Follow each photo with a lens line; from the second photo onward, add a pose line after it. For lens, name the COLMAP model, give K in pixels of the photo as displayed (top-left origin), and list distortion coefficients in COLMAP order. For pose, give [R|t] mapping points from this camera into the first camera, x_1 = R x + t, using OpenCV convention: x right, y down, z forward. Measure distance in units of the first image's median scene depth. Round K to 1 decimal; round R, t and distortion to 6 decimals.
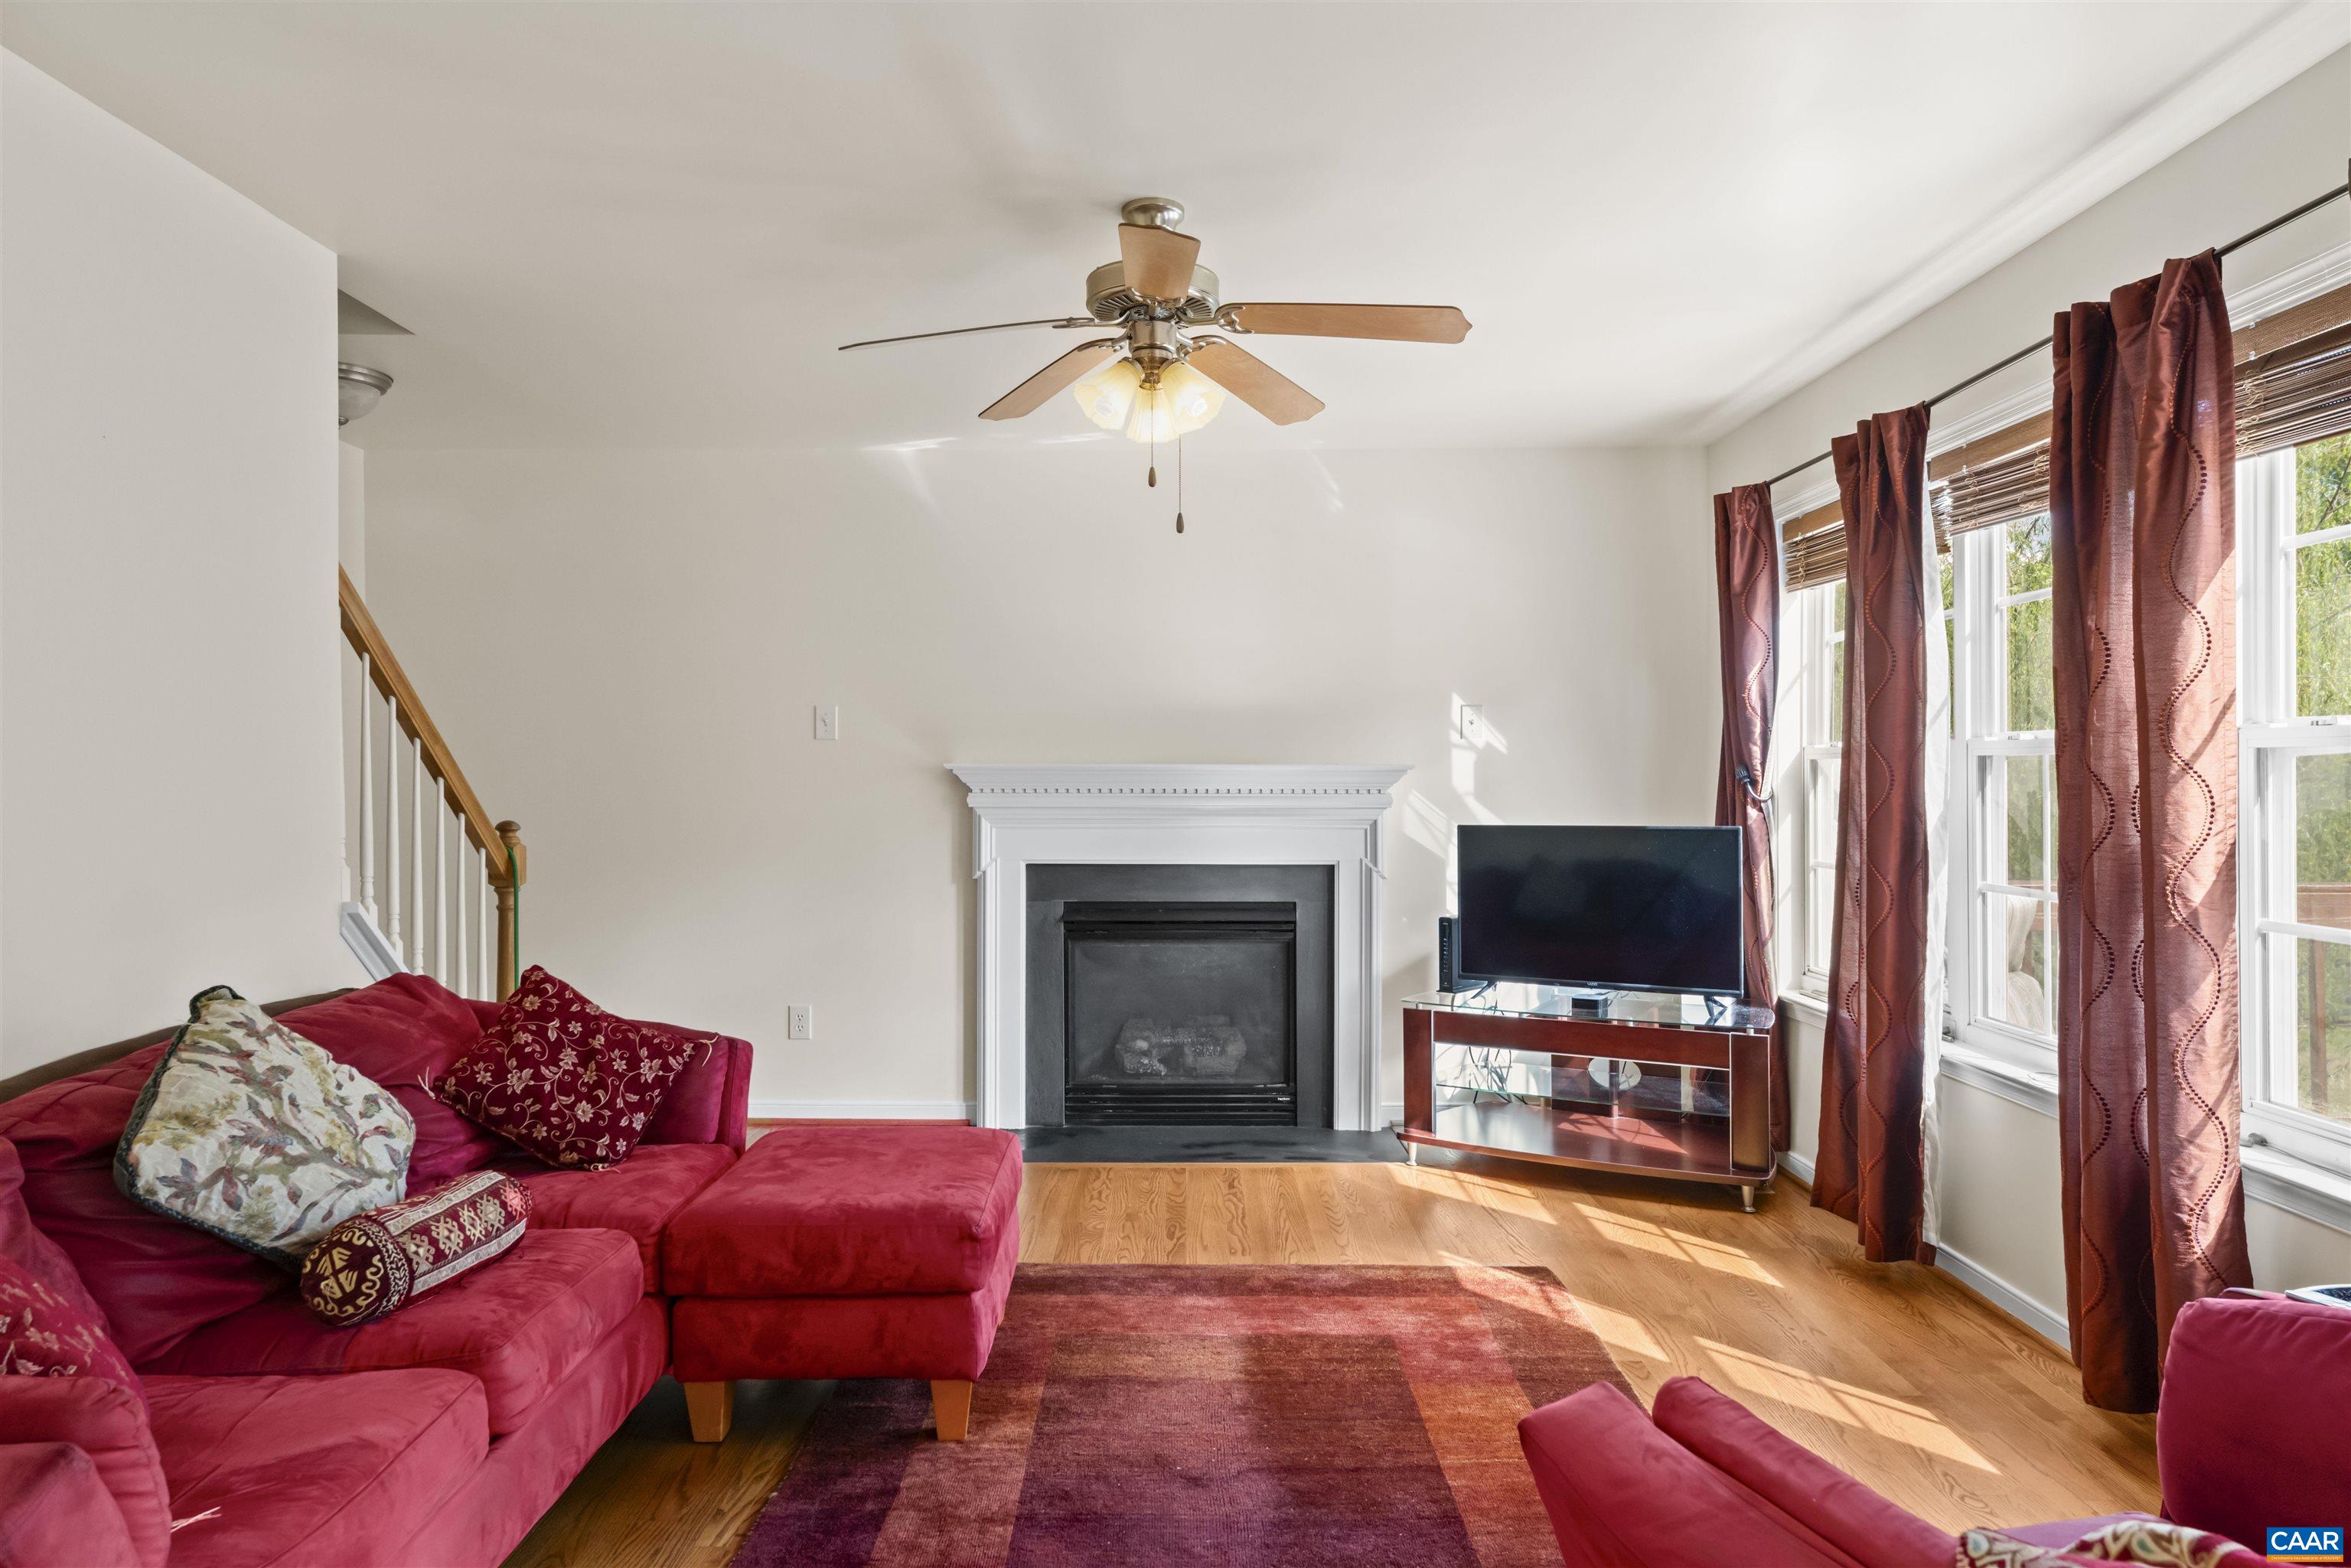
lens RADIAL K [[1411.4, 0, 1185.8], [0, 1411.4, 784.5], [0, 0, 1]] dist [0.002902, -0.001757]
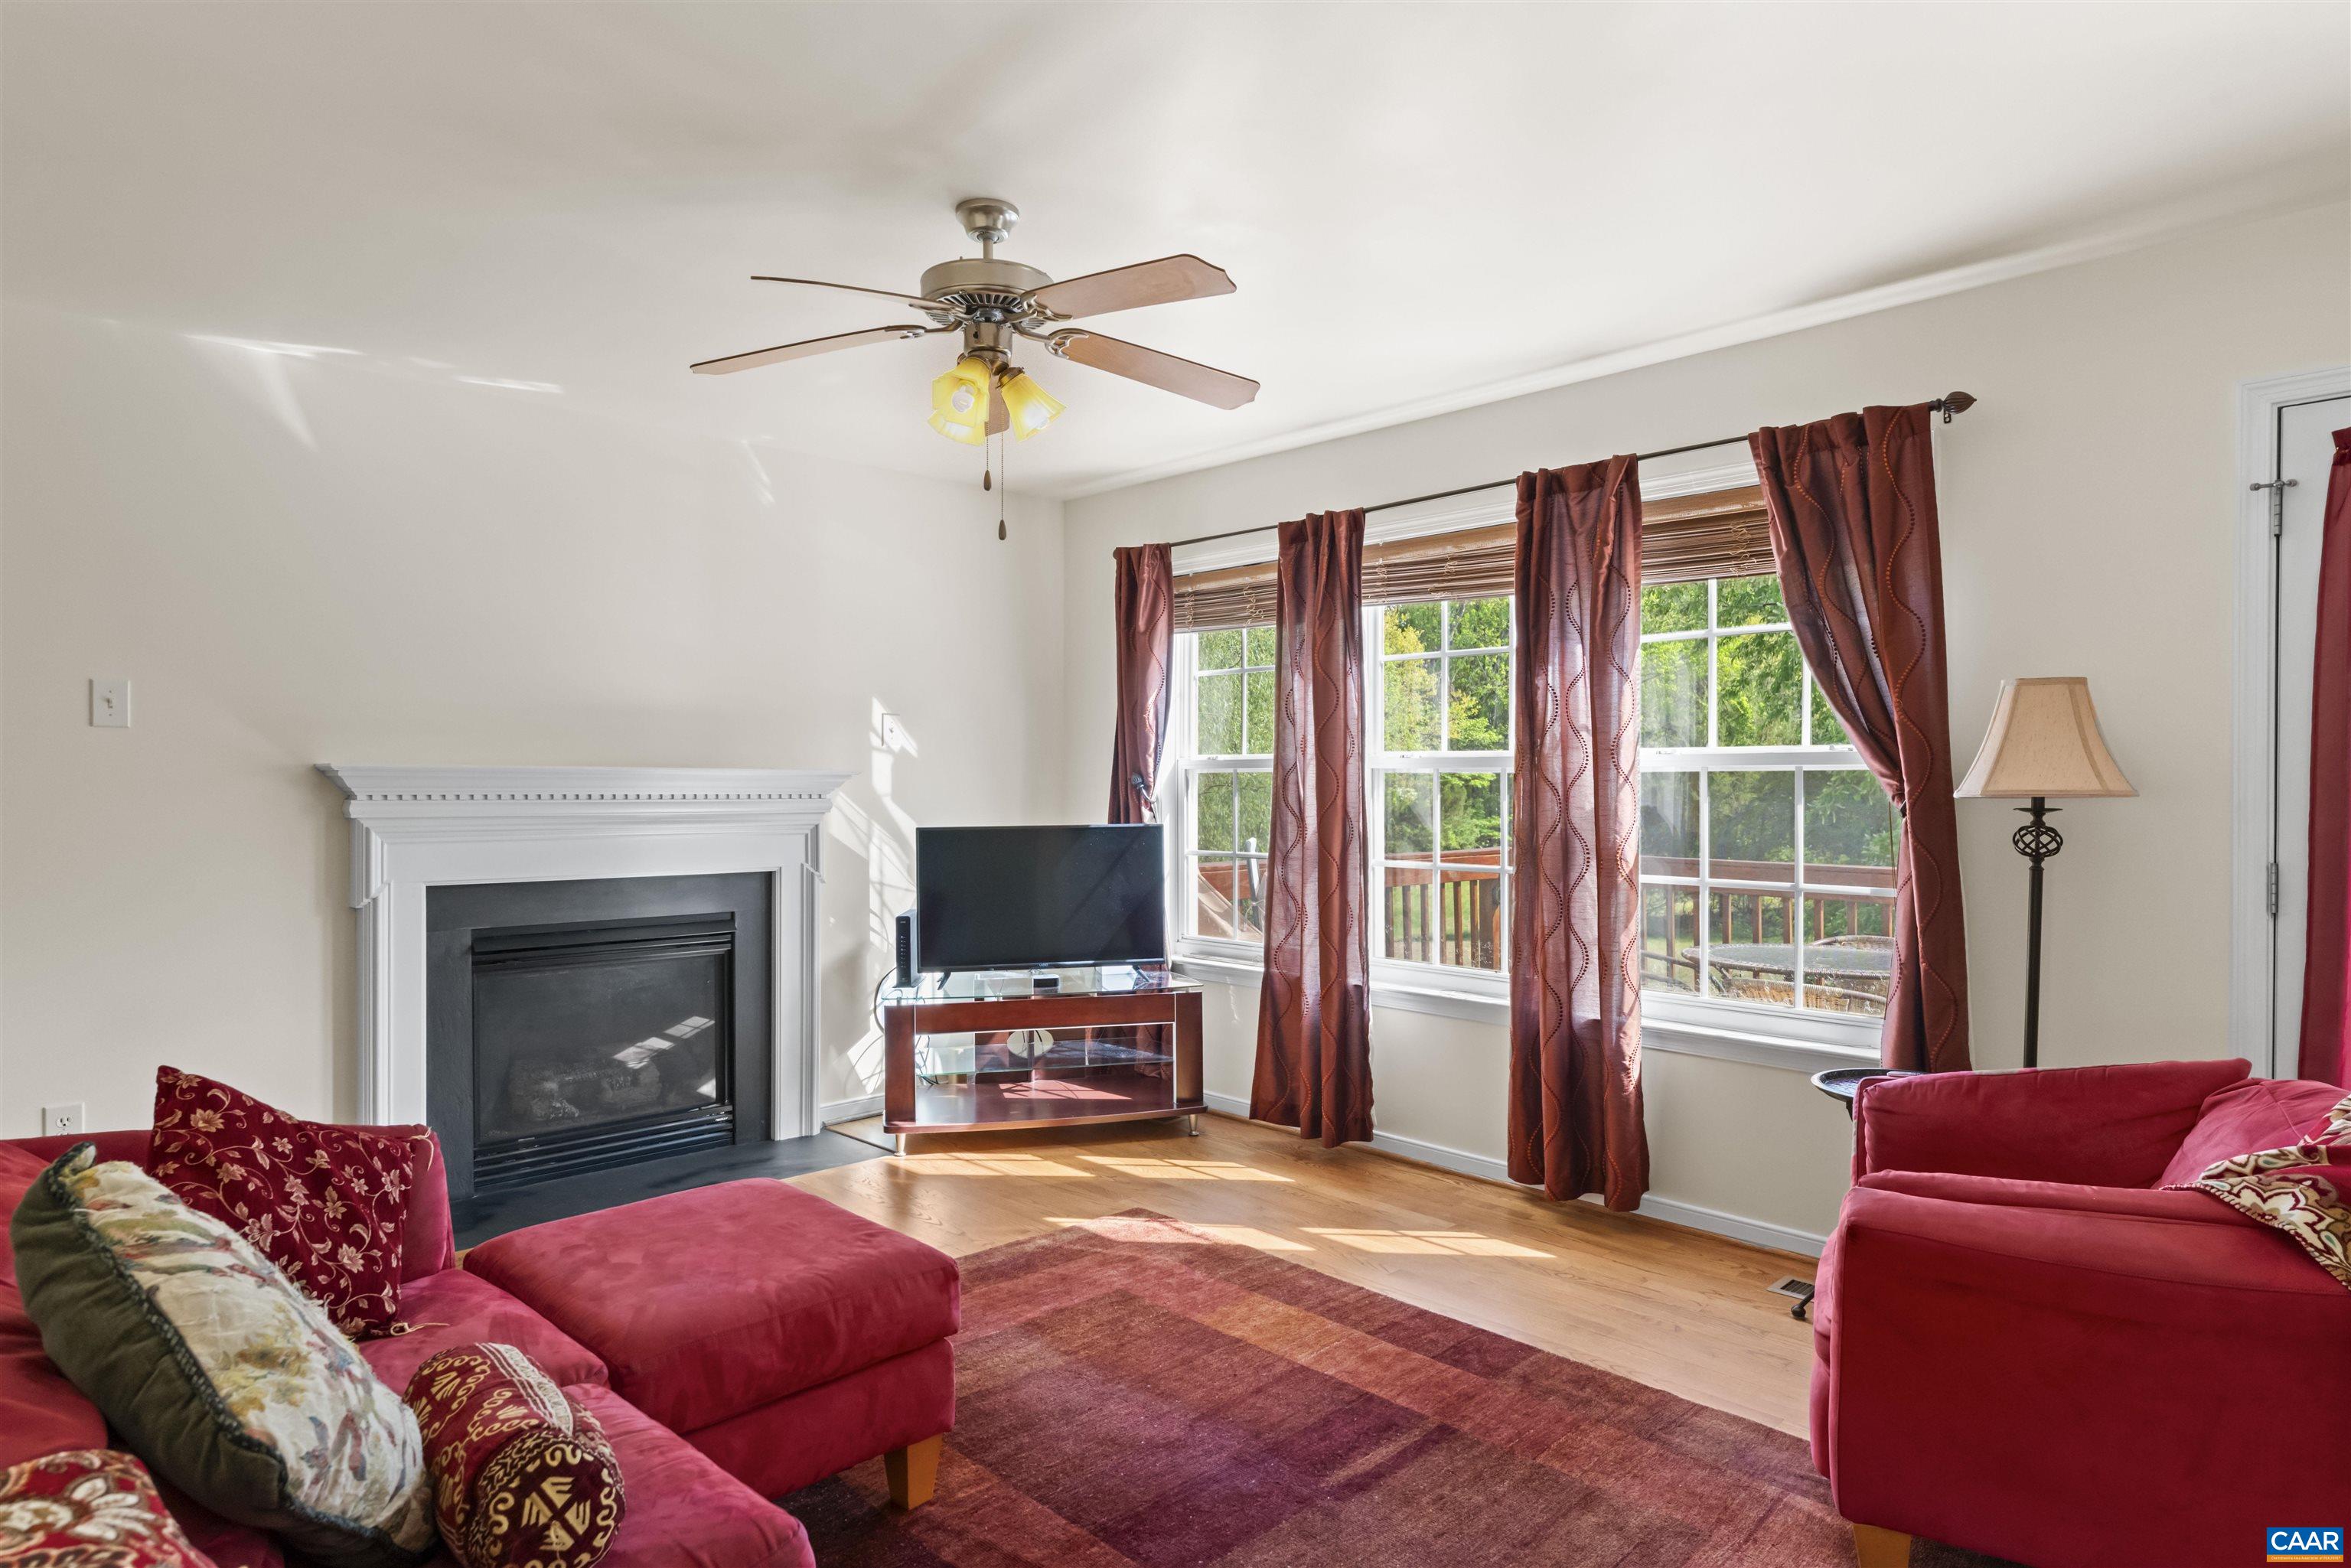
lens RADIAL K [[1337.5, 0, 1182.9], [0, 1337.5, 785.4], [0, 0, 1]] dist [0.001406, -0.001044]
pose [[0.716193, 0.000574, 0.697902, -0.479390], [0.000796, 0.999998, -0.001639, -0.001387], [-0.697902, 0.001730, 0.716191, 0.189968]]
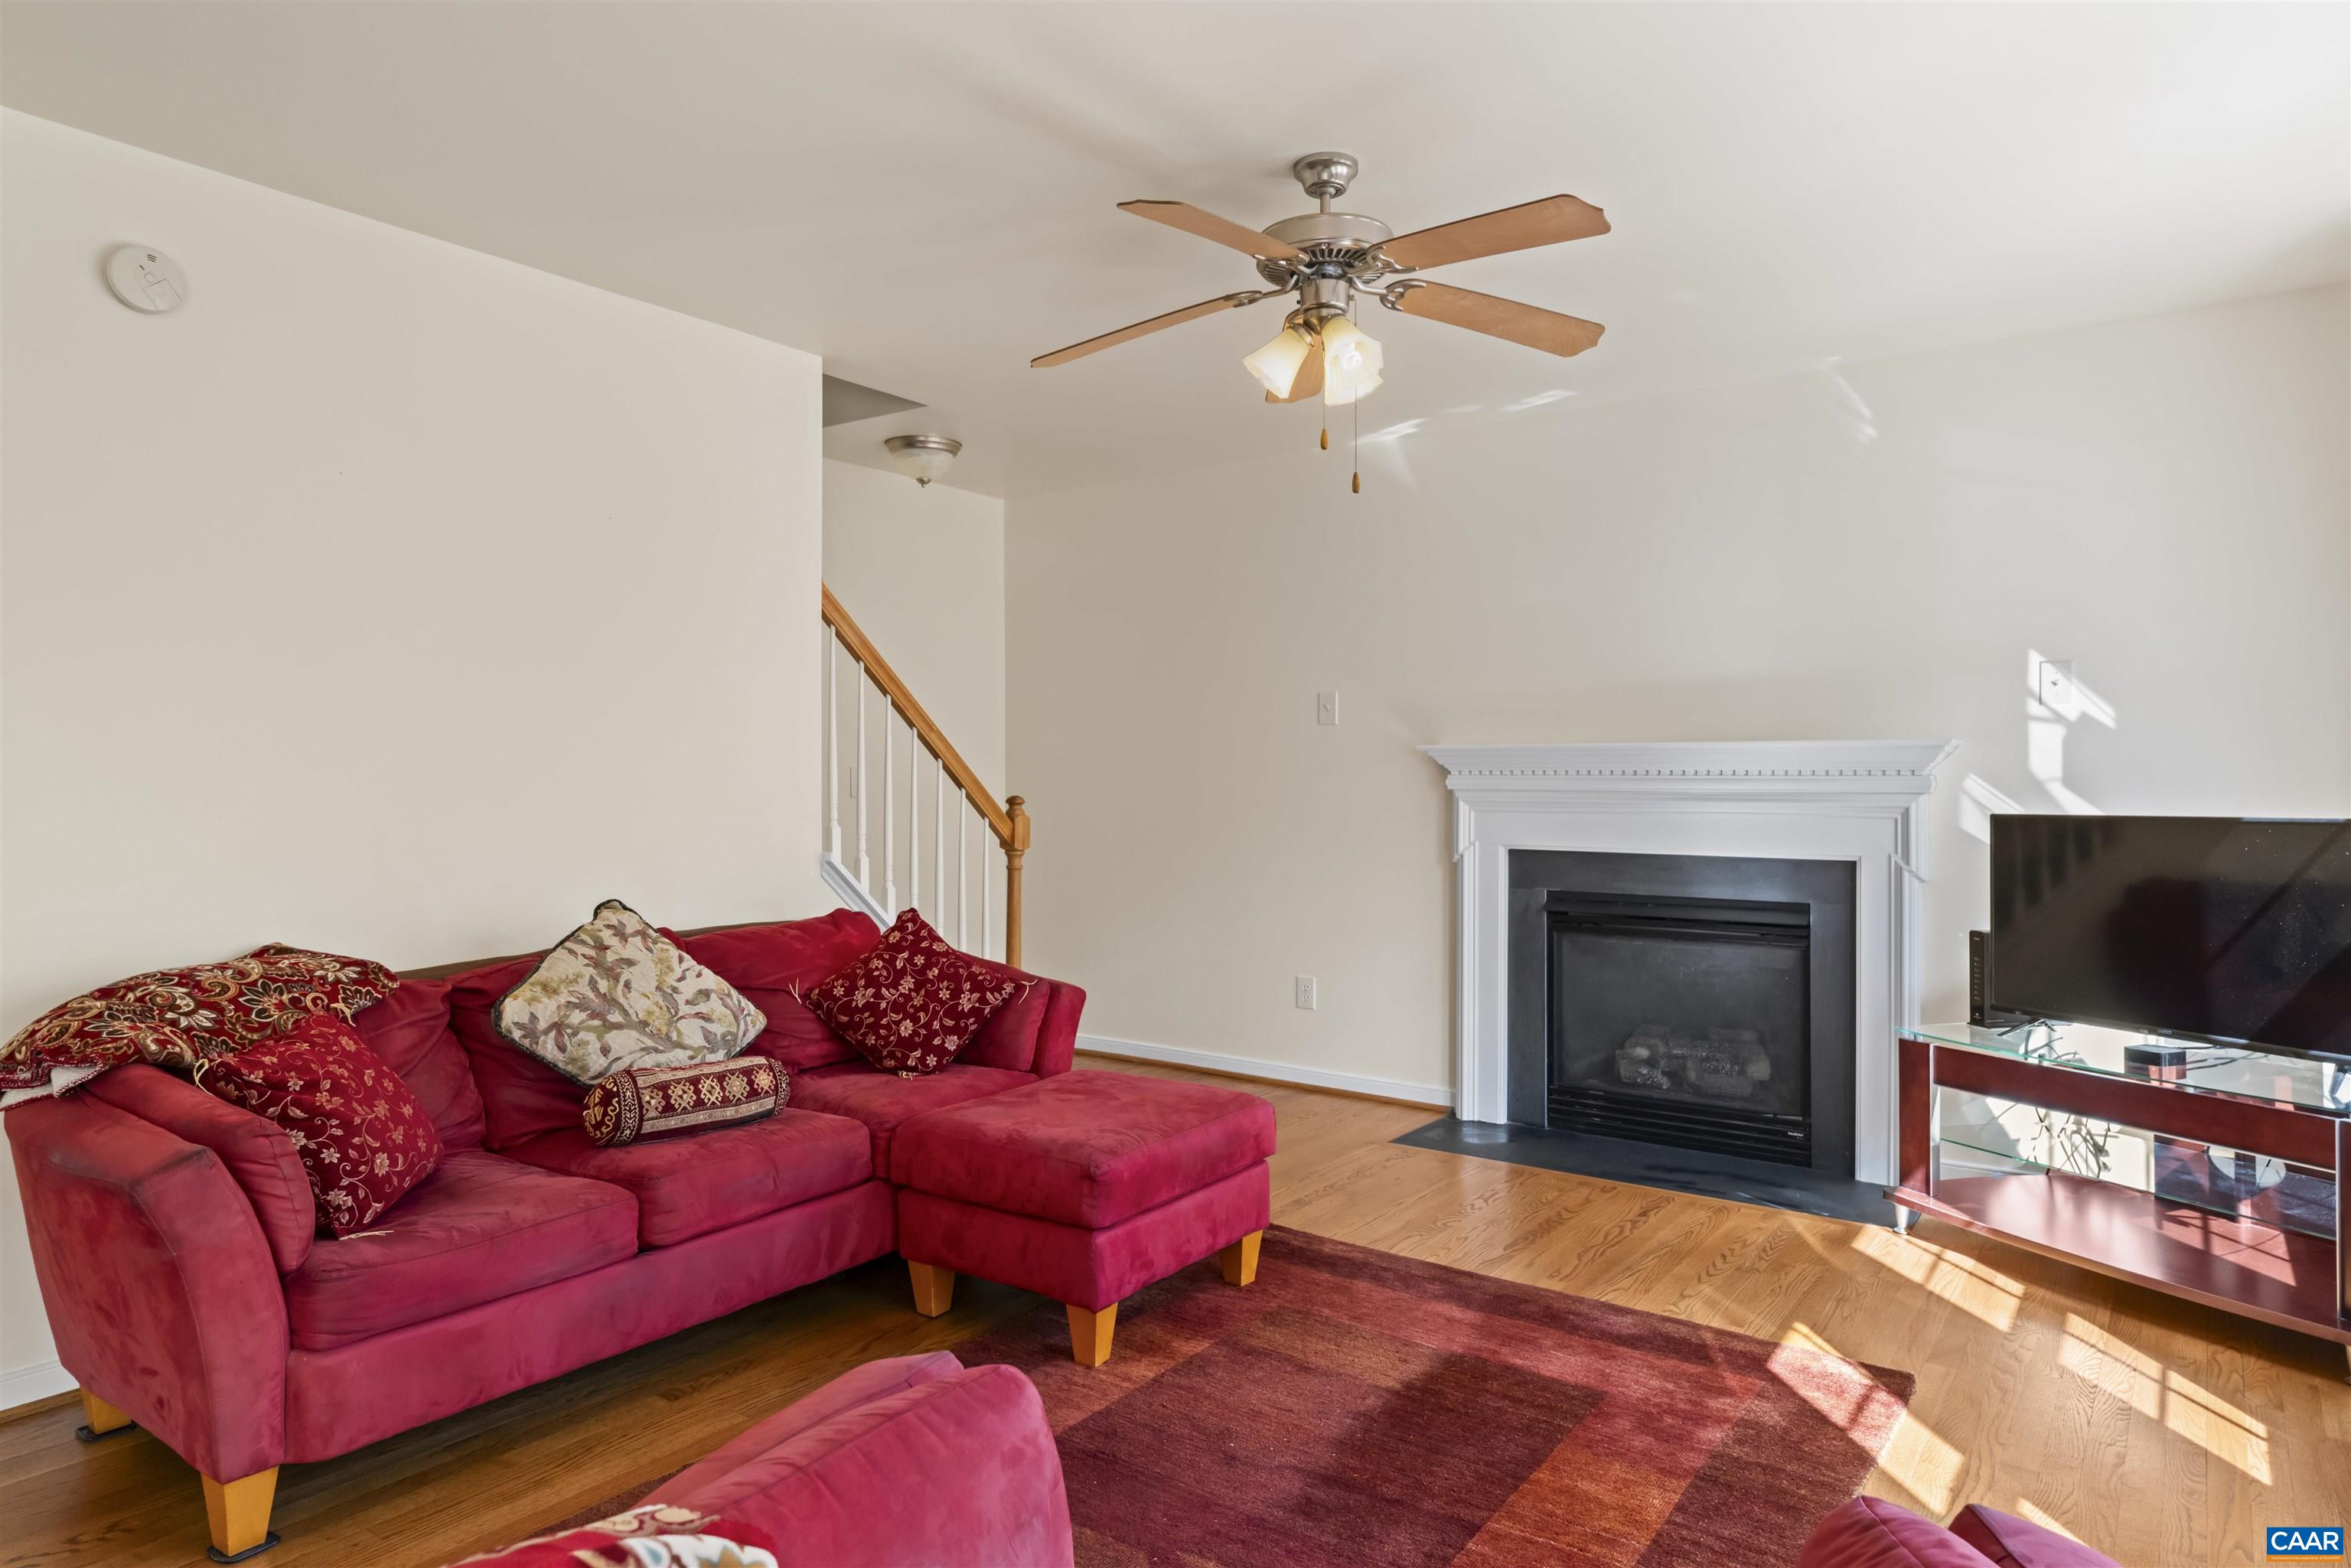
lens RADIAL K [[1411.4, 0, 1177.7], [0, 1411.4, 776.7], [0, 0, 1]] dist [0.002902, -0.001757]
pose [[0.805988, 0.000284, -0.591932, 0.387999], [-0.002966, 0.999989, -0.003559, 0.015322], [0.591925, 0.004624, 0.805980, 0.128081]]
